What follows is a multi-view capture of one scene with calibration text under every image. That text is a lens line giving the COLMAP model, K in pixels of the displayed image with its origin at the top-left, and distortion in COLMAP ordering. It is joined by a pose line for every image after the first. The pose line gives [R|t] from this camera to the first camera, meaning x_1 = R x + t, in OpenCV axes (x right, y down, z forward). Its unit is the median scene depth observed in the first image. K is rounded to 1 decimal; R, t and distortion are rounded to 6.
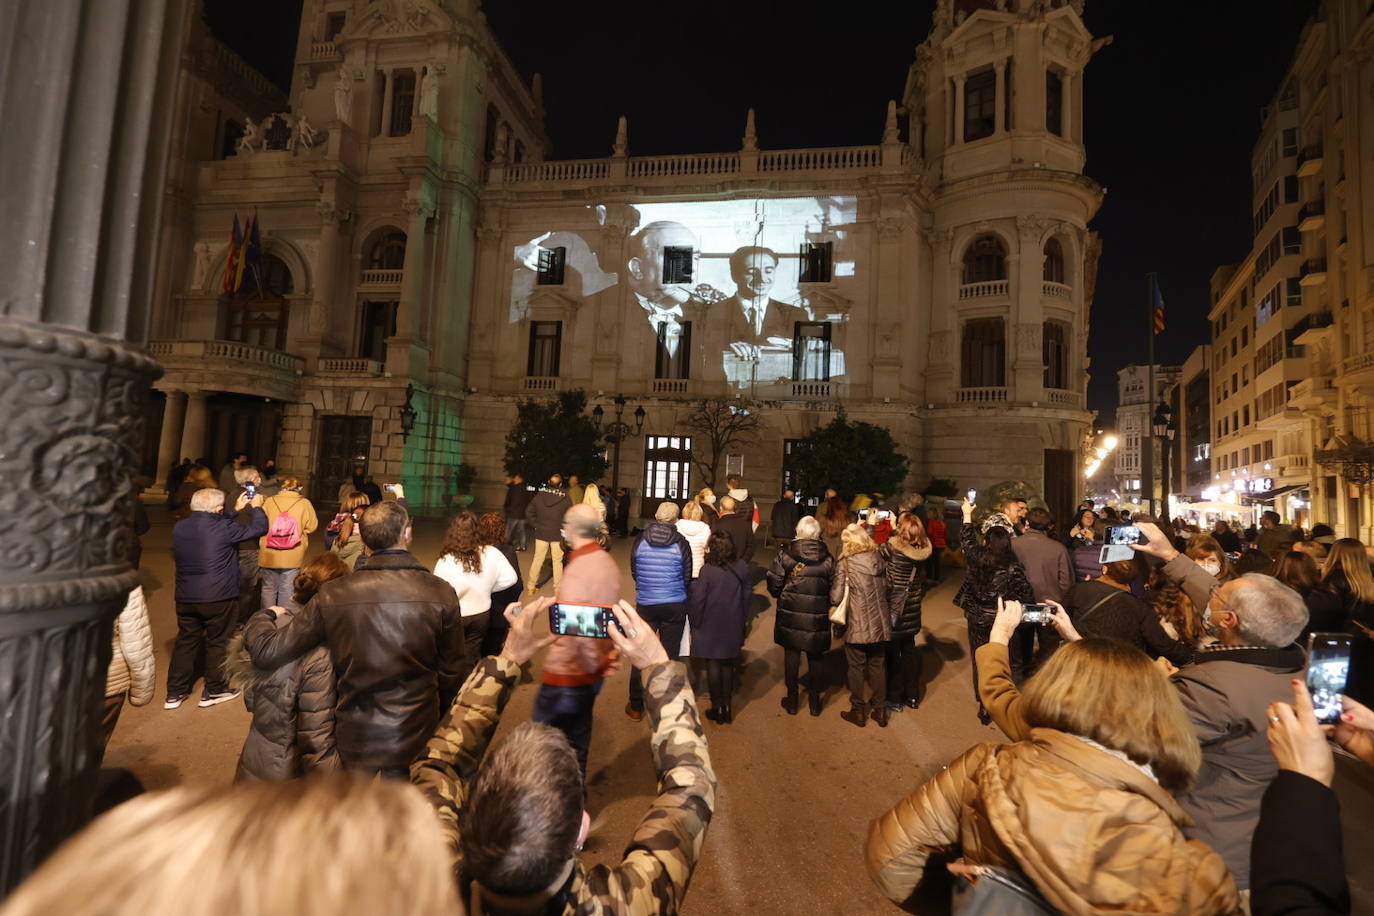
lens RADIAL K [[579.0, 0, 678.8], [0, 579.0, 446.7], [0, 0, 1]] dist [-0.000449, -0.000471]
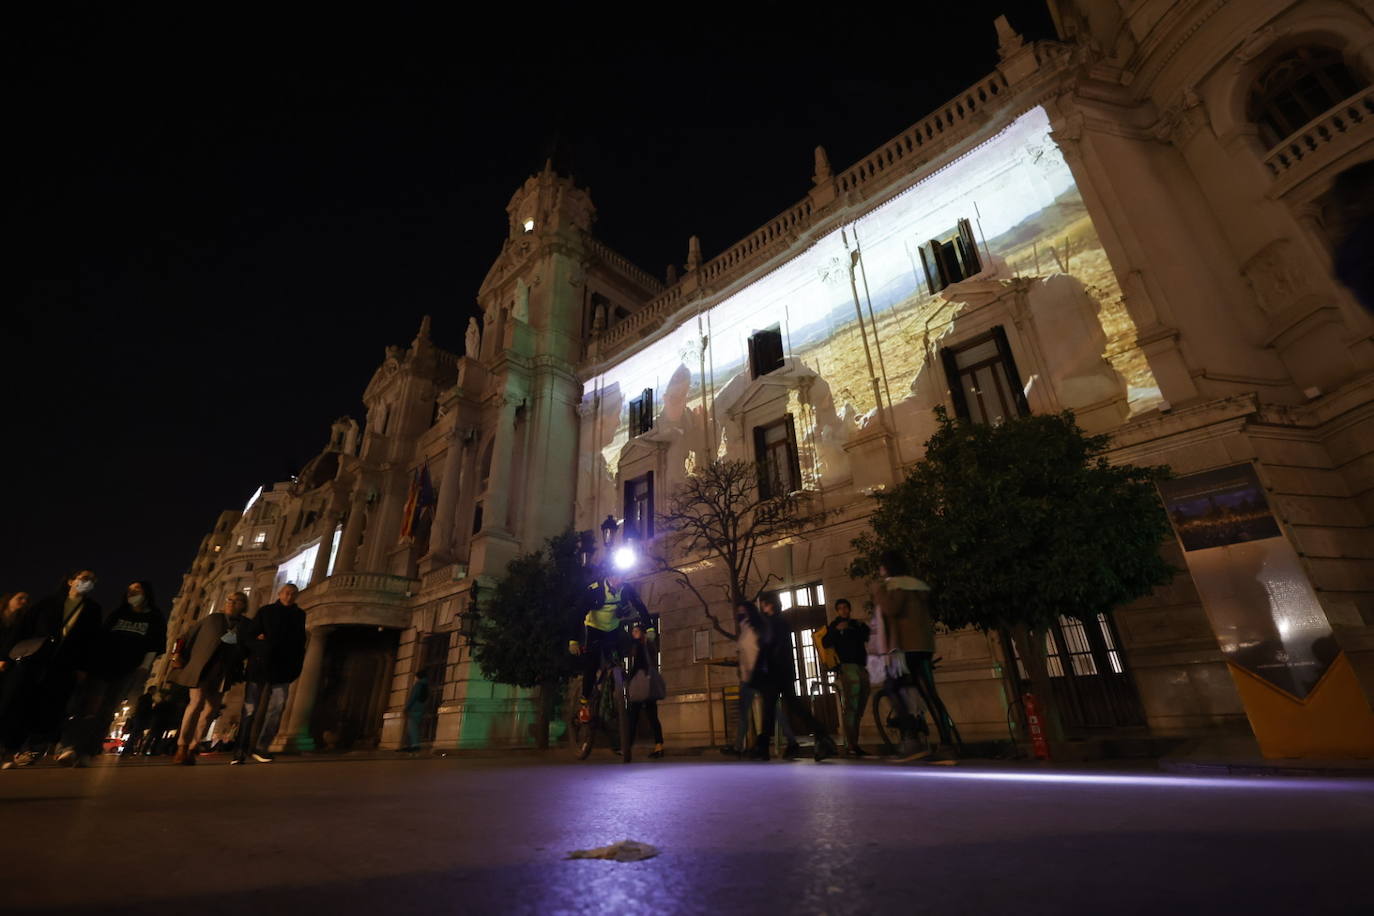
lens RADIAL K [[603.4, 0, 682.5], [0, 603.4, 443.2], [0, 0, 1]] dist [-0.001152, 0.000492]
pose [[0.826619, -0.309179, -0.470222, 0.241384], [0.107245, 0.906794, -0.407704, 0.093401], [0.552449, 0.286587, 0.782731, 0.392151]]
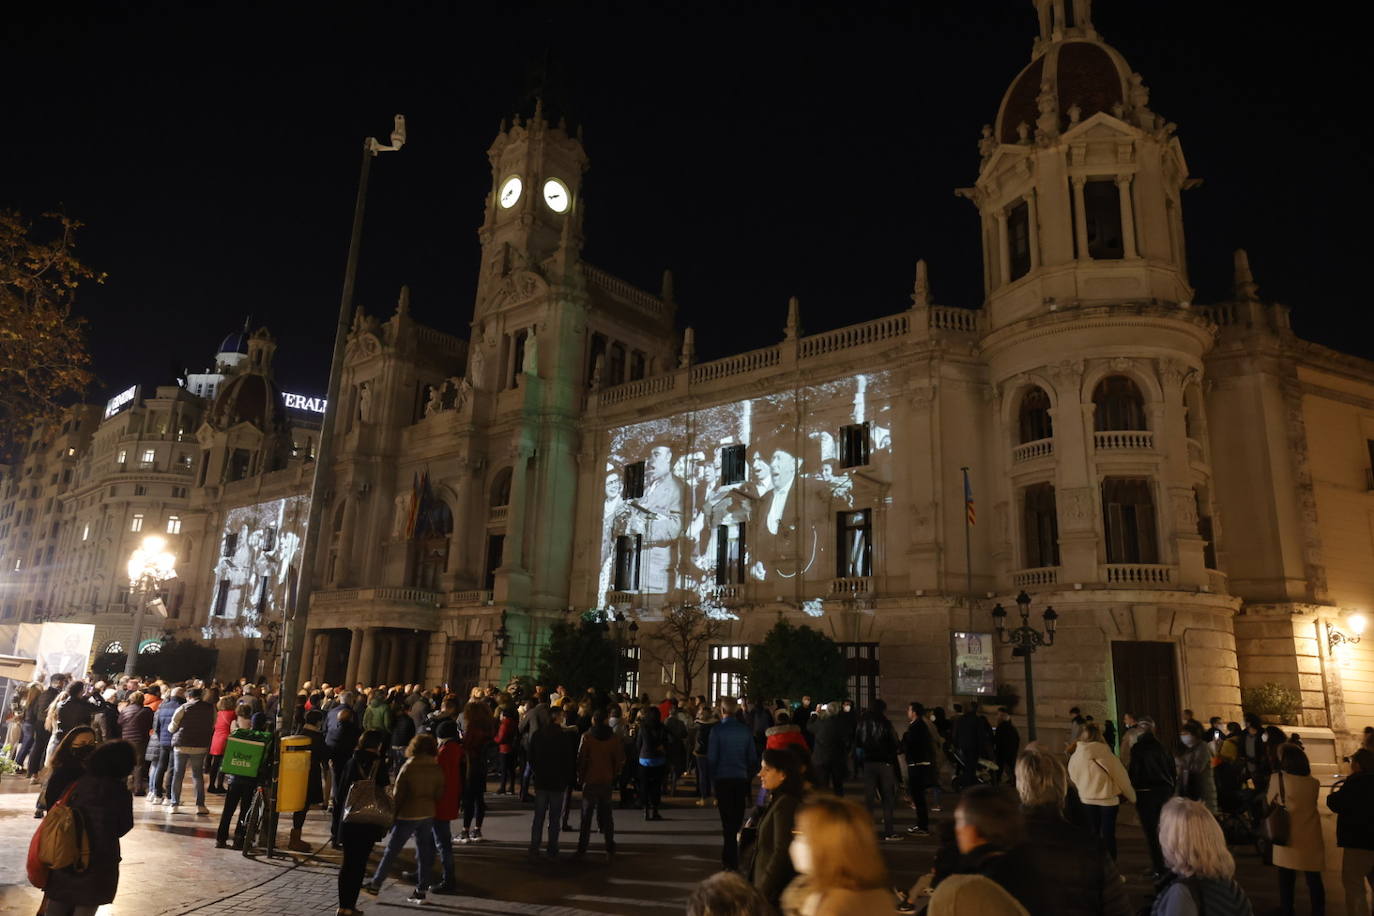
lens RADIAL K [[945.7, 0, 684.1], [0, 945.7, 457.3], [0, 0, 1]] dist [0.002490, 0.000631]
pose [[0.857725, -0.144863, -0.493278, 0.738044], [0.040884, 0.975662, -0.215436, 0.012390], [0.512481, 0.164618, 0.842772, -0.398796]]
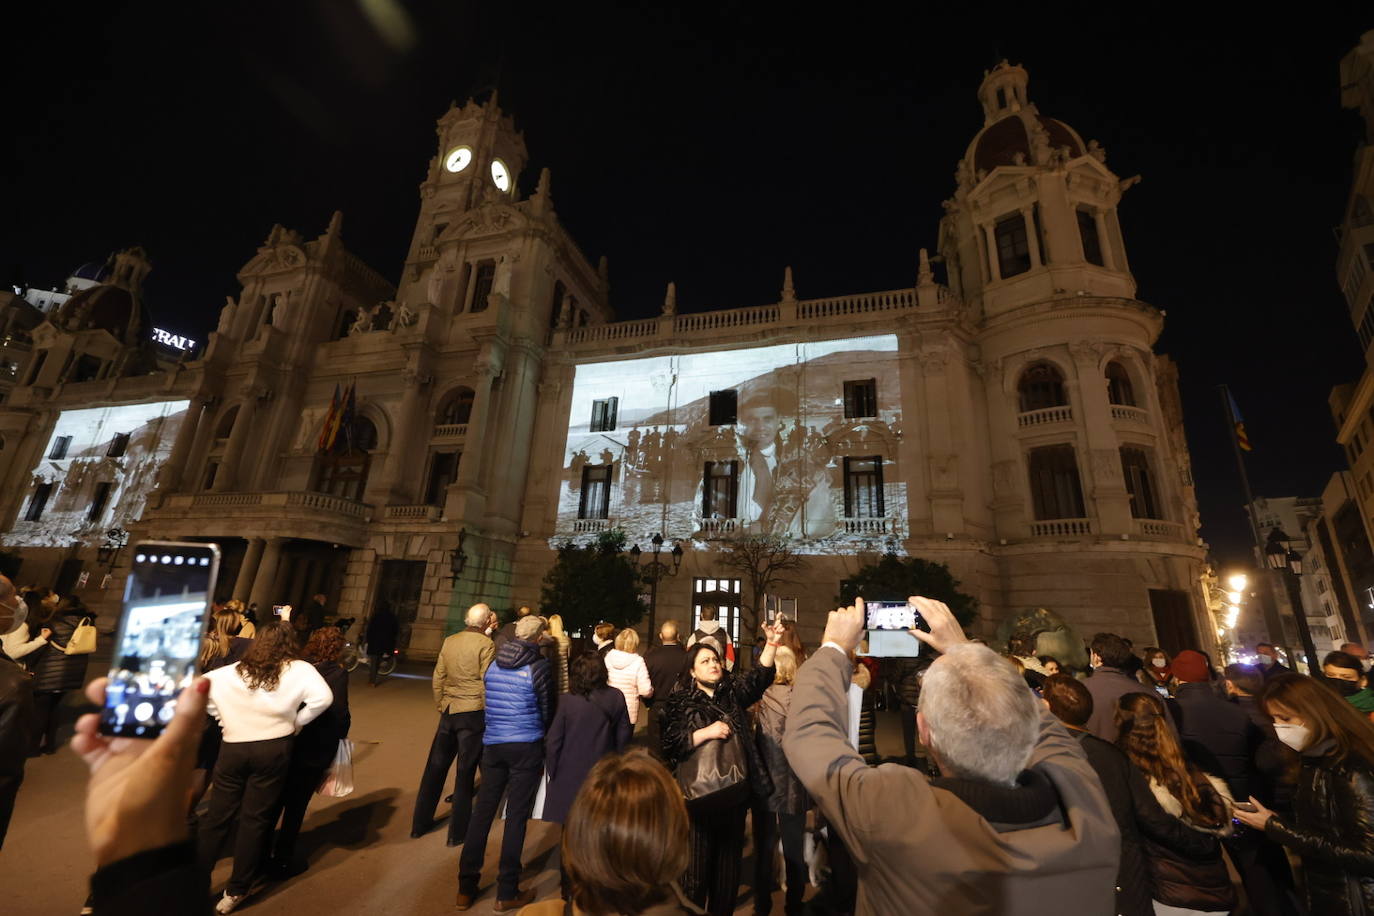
lens RADIAL K [[579.0, 0, 678.8], [0, 579.0, 446.7], [0, 0, 1]] dist [-0.000449, -0.000471]
pose [[0.990881, -0.037484, -0.129418, 0.052290], [0.003783, 0.967884, -0.251370, 0.011390], [0.134683, 0.248588, 0.959200, 0.022628]]
